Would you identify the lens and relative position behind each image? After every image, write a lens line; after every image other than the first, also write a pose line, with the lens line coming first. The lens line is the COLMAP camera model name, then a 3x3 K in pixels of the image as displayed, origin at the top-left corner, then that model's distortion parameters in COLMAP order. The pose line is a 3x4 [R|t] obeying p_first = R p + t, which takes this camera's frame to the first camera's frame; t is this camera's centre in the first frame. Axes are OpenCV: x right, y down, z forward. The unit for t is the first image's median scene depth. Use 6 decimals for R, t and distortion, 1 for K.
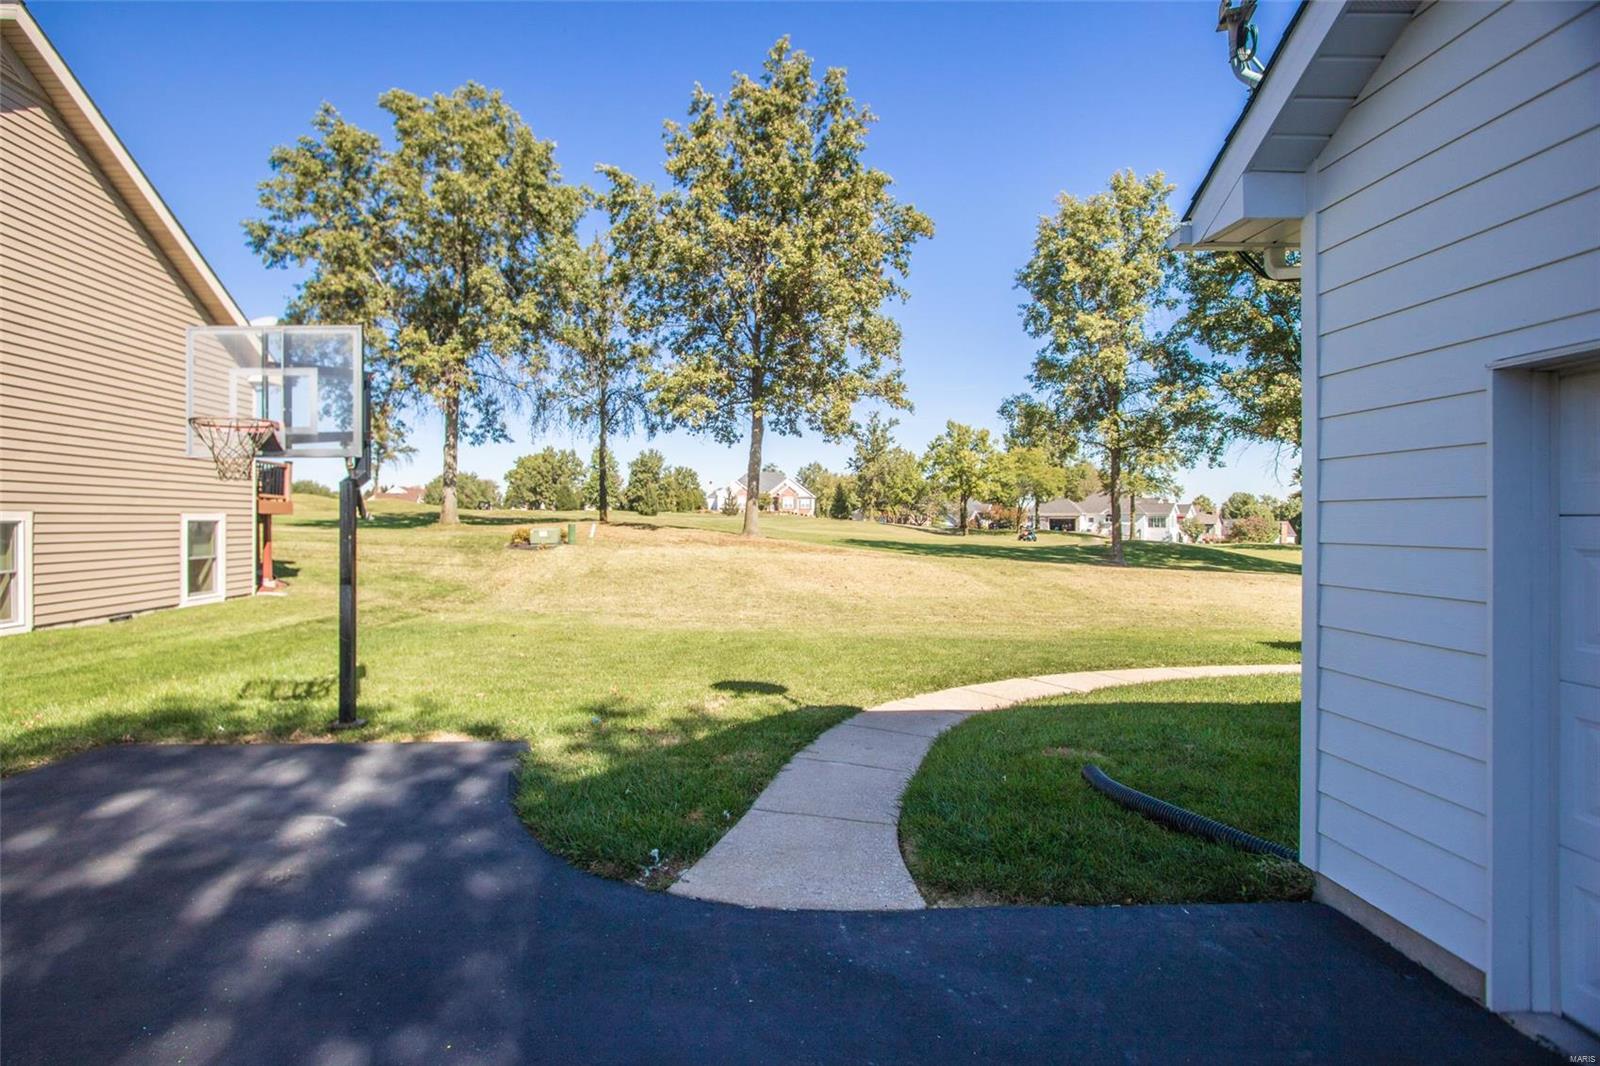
lens RADIAL K [[730.7, 0, 744.9], [0, 730.7, 516.4], [0, 0, 1]] dist [-0.005096, 0.000512]
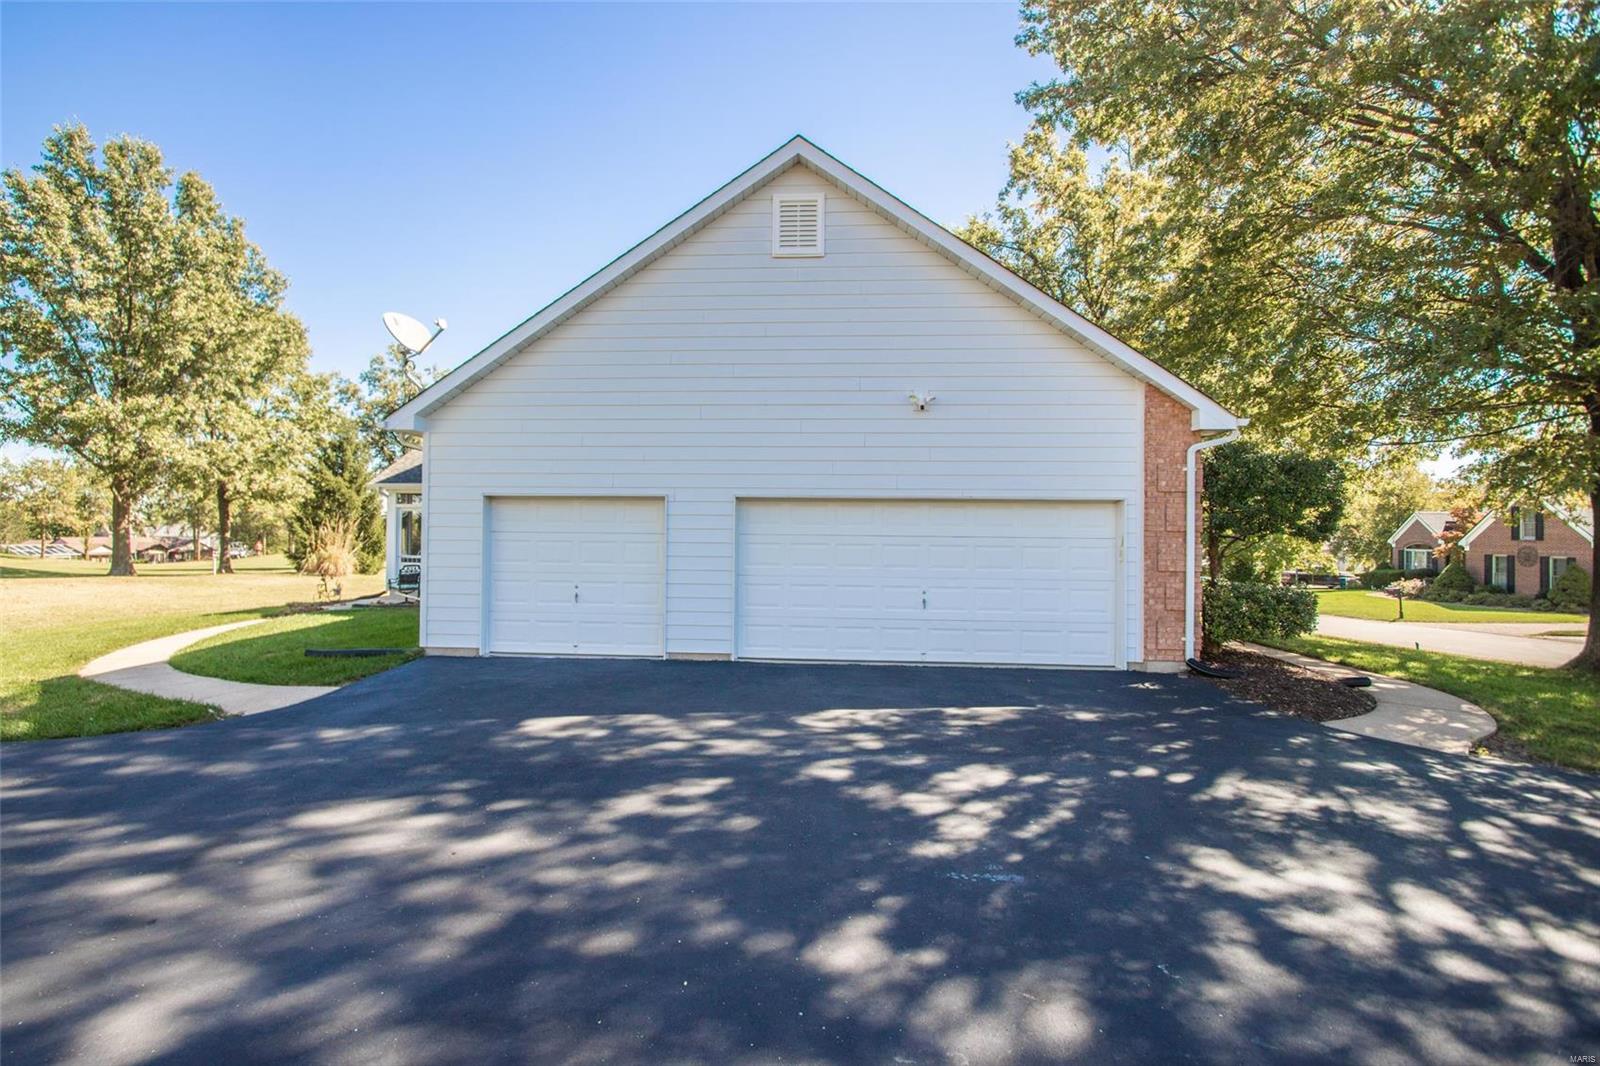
lens RADIAL K [[728.7, 0, 752.1], [0, 728.7, 521.1], [0, 0, 1]] dist [-0.003800, 0.000016]
pose [[0.076727, 0.013077, 0.996966, -0.078059], [-0.012780, 0.999845, -0.012131, -0.000835], [-0.996970, -0.011810, 0.076882, -0.021679]]
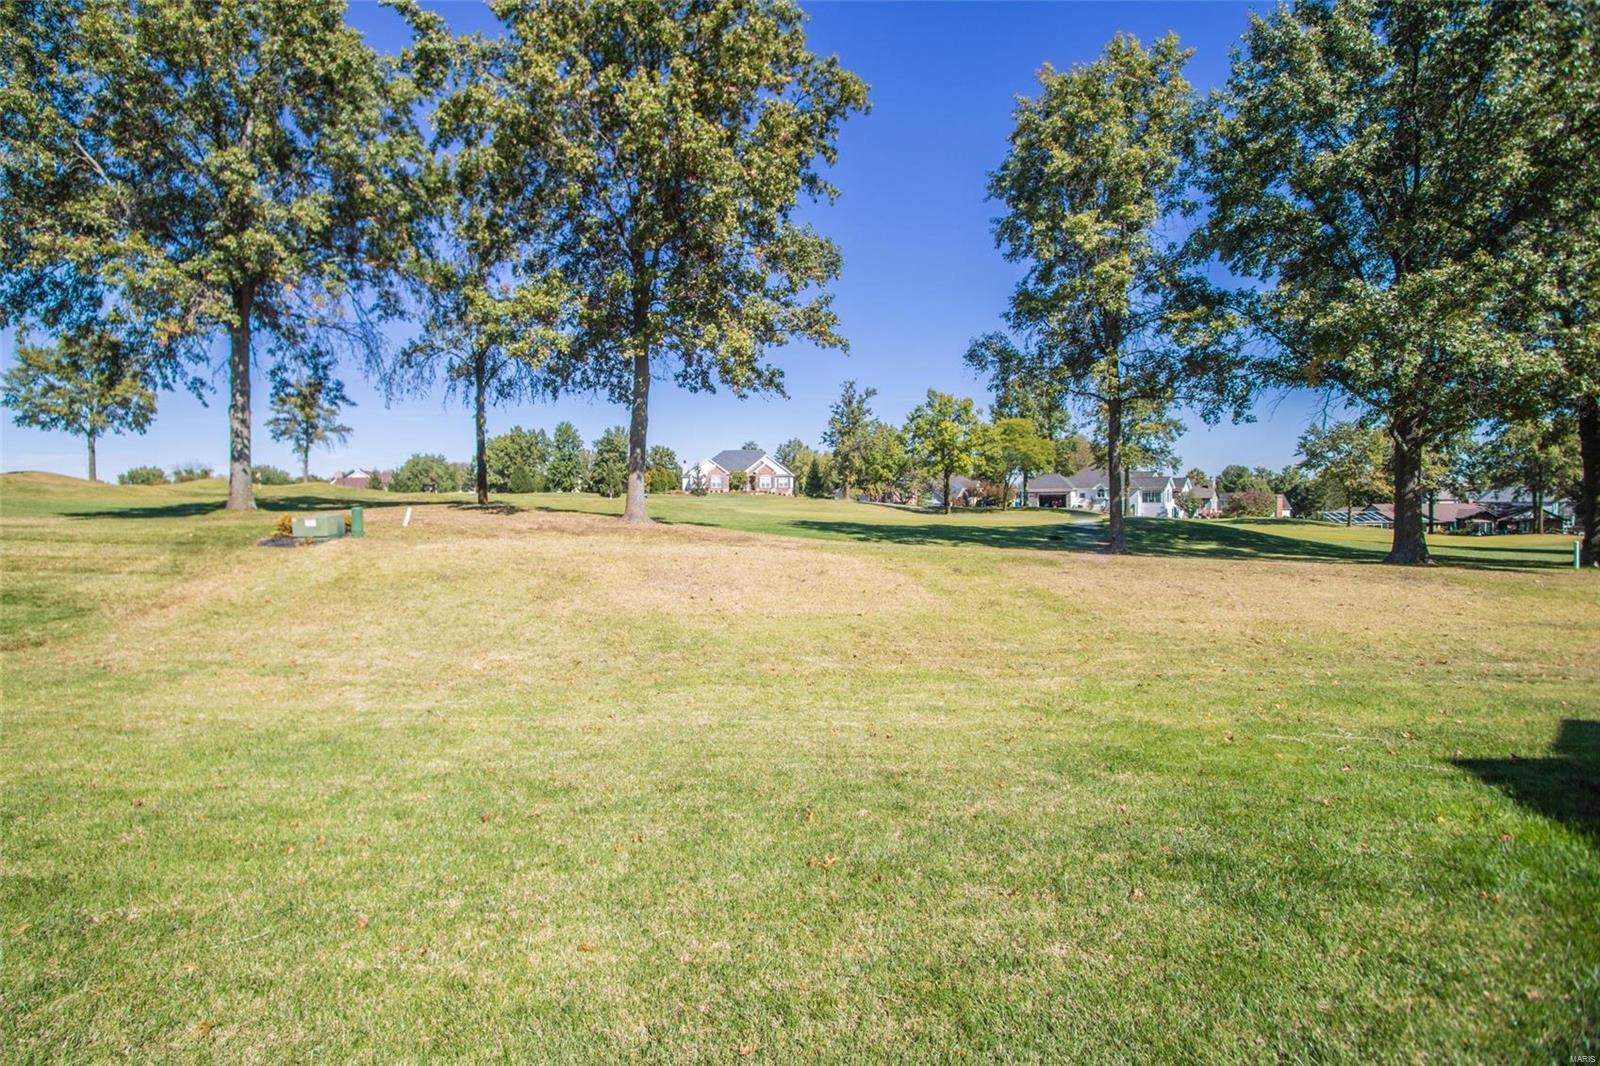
lens RADIAL K [[728.7, 0, 752.1], [0, 728.7, 521.1], [0, 0, 1]] dist [-0.003800, 0.000016]
pose [[0.999753, -0.014556, 0.016771, 0.039829], [0.013998, 0.999360, 0.032931, 0.001410], [-0.017239, -0.032688, 0.999317, 0.084471]]
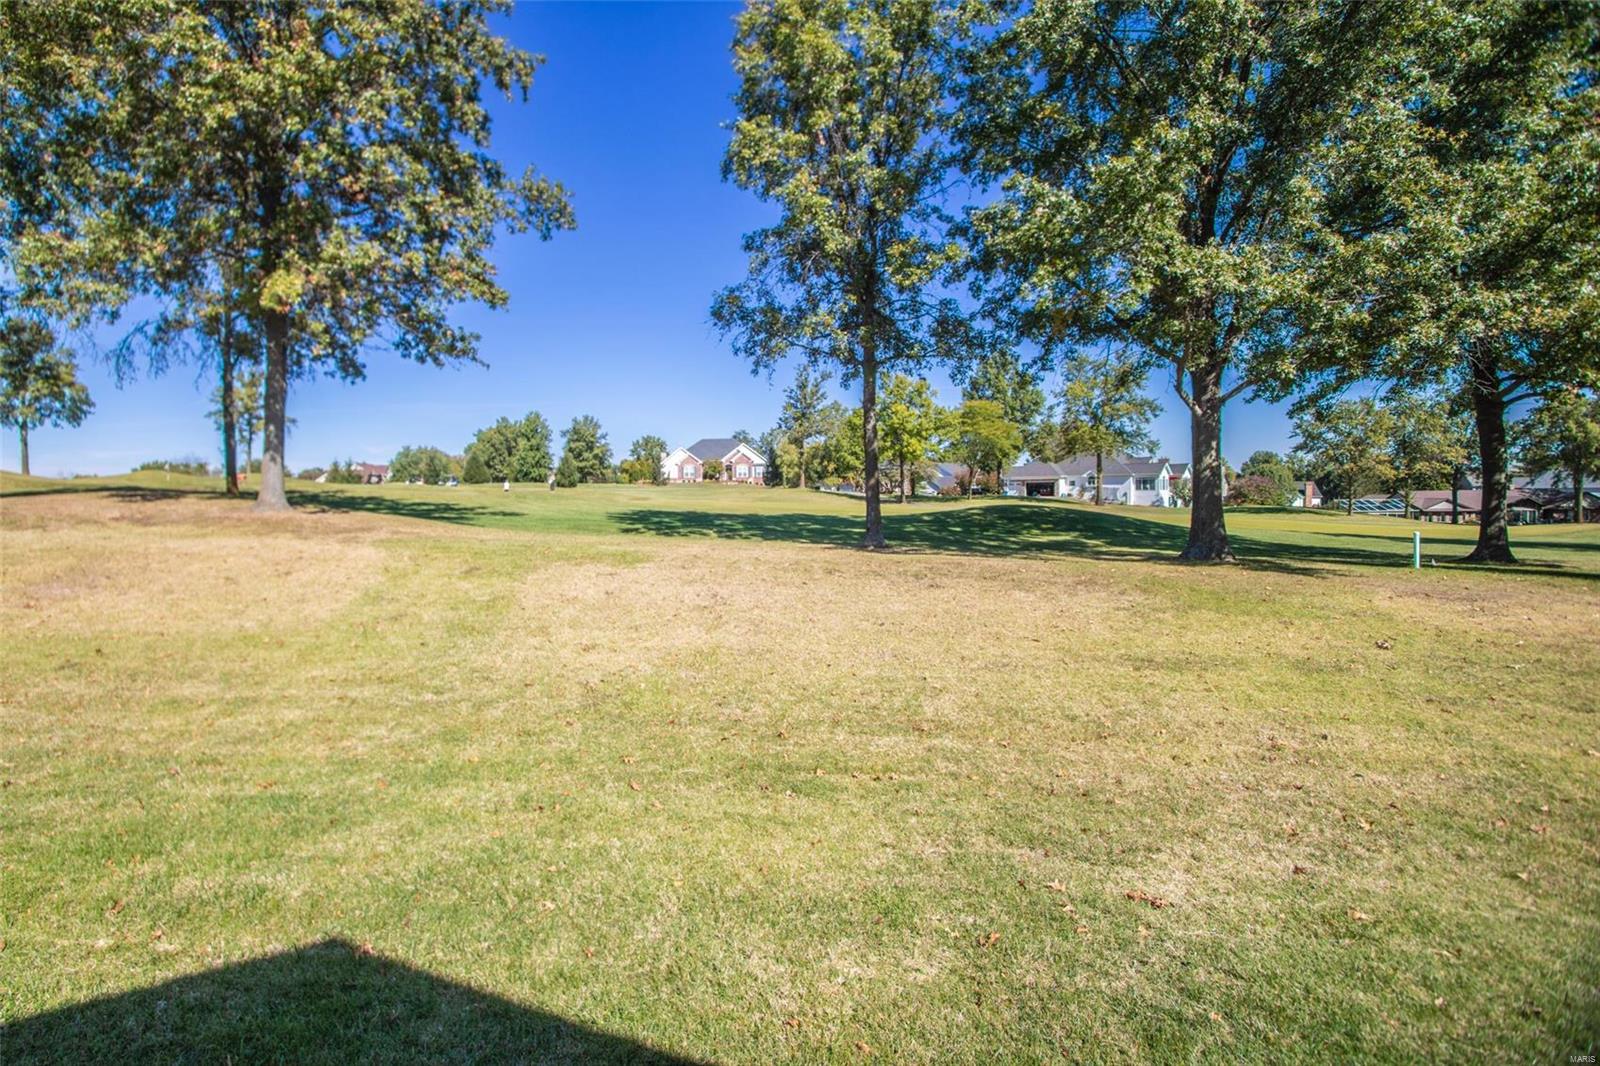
lens RADIAL K [[728.7, 0, 752.1], [0, 728.7, 521.1], [0, 0, 1]] dist [-0.003800, 0.000016]
pose [[0.999047, -0.017622, -0.039937, 0.166563], [0.019366, 0.998856, 0.043718, 0.006350], [0.039121, -0.044450, 0.998245, 0.134374]]
